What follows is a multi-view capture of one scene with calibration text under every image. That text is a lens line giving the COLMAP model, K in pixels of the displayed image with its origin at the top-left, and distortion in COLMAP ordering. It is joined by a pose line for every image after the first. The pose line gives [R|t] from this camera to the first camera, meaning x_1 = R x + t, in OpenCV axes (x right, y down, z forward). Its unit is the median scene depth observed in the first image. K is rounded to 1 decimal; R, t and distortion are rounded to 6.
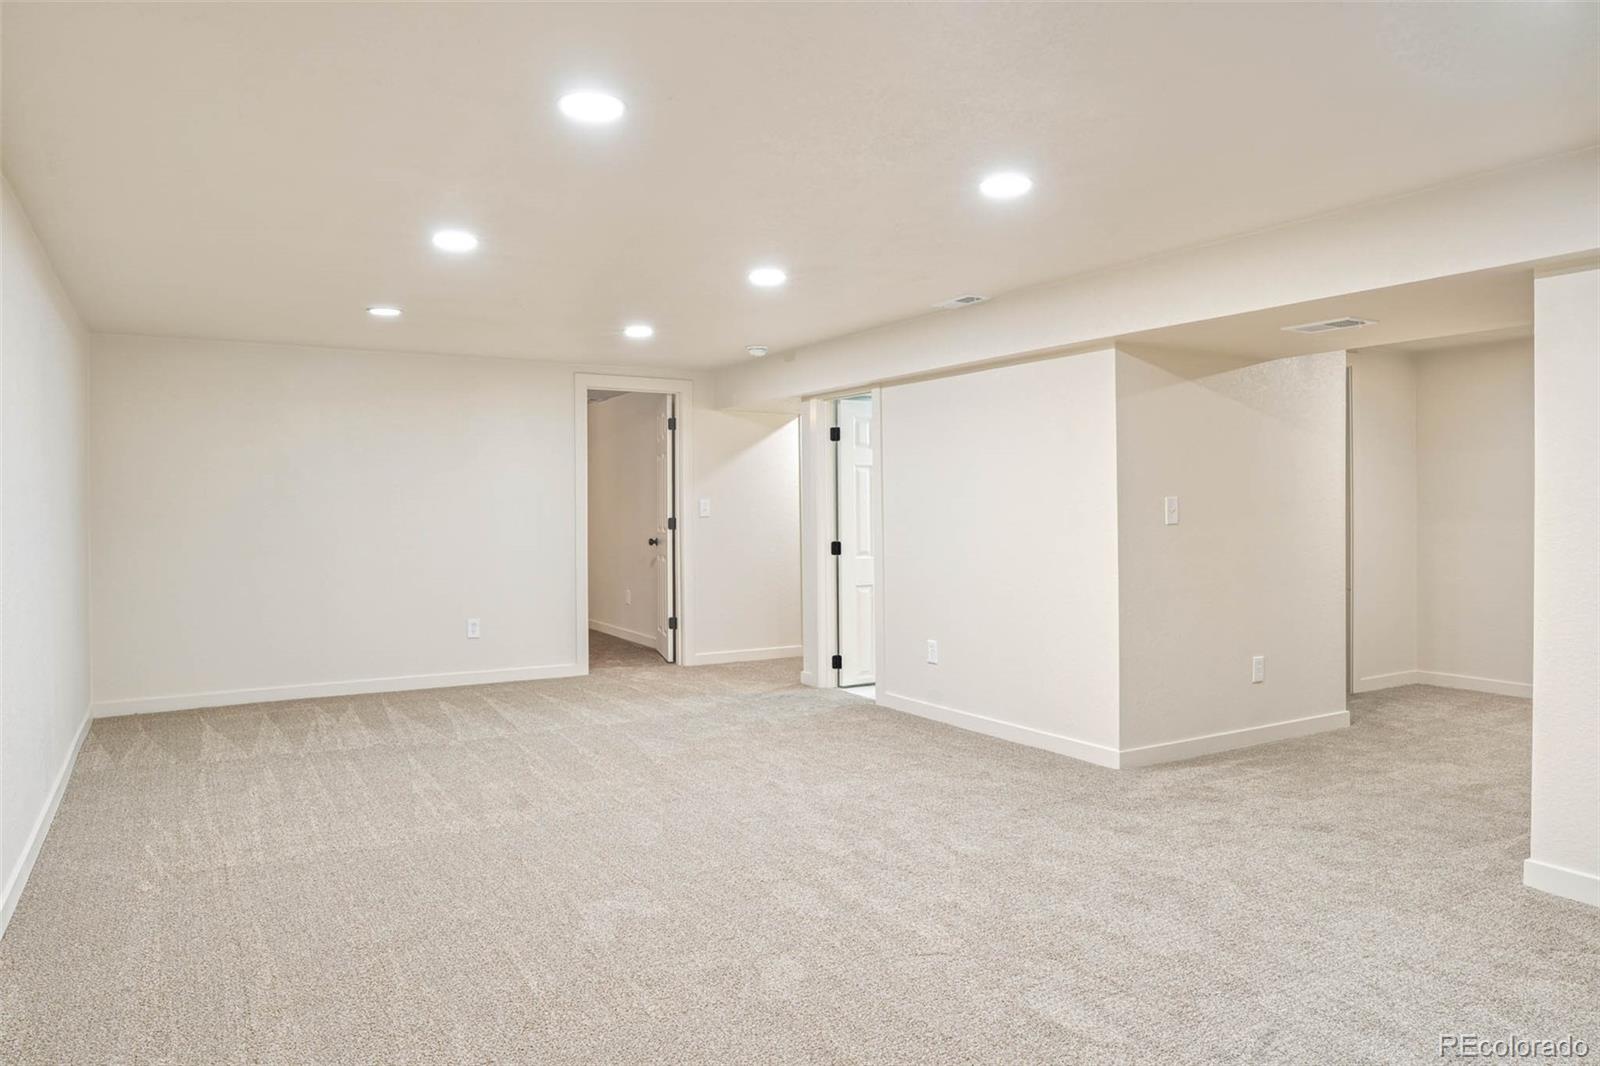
lens RADIAL K [[1010.2, 0, 798.3], [0, 1010.2, 525.0], [0, 0, 1]] dist [-0.017494, -0.003465]
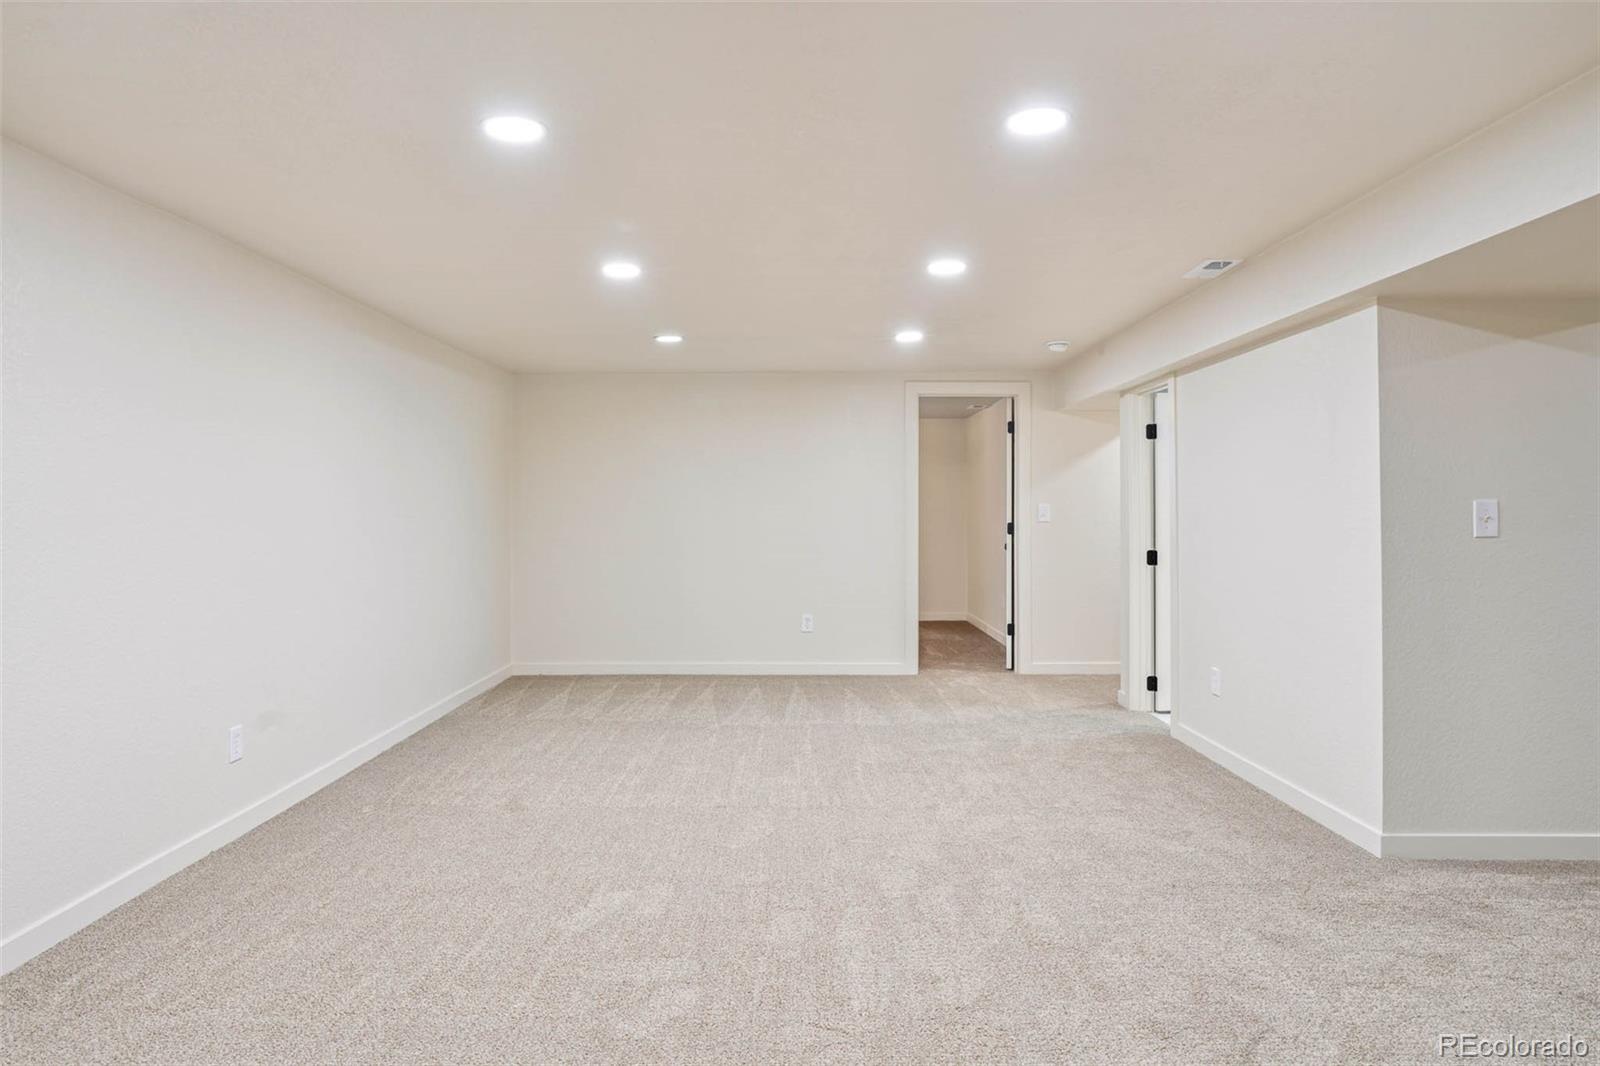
lens RADIAL K [[958.8, 0, 799.4], [0, 958.8, 526.0], [0, 0, 1]] dist [-0.025337, 0.014929]
pose [[0.869441, 0.010872, -0.493918, 0.189394], [-0.012530, 0.999921, -0.000046, -0.001623], [0.493879, 0.006229, 0.869509, 0.103256]]
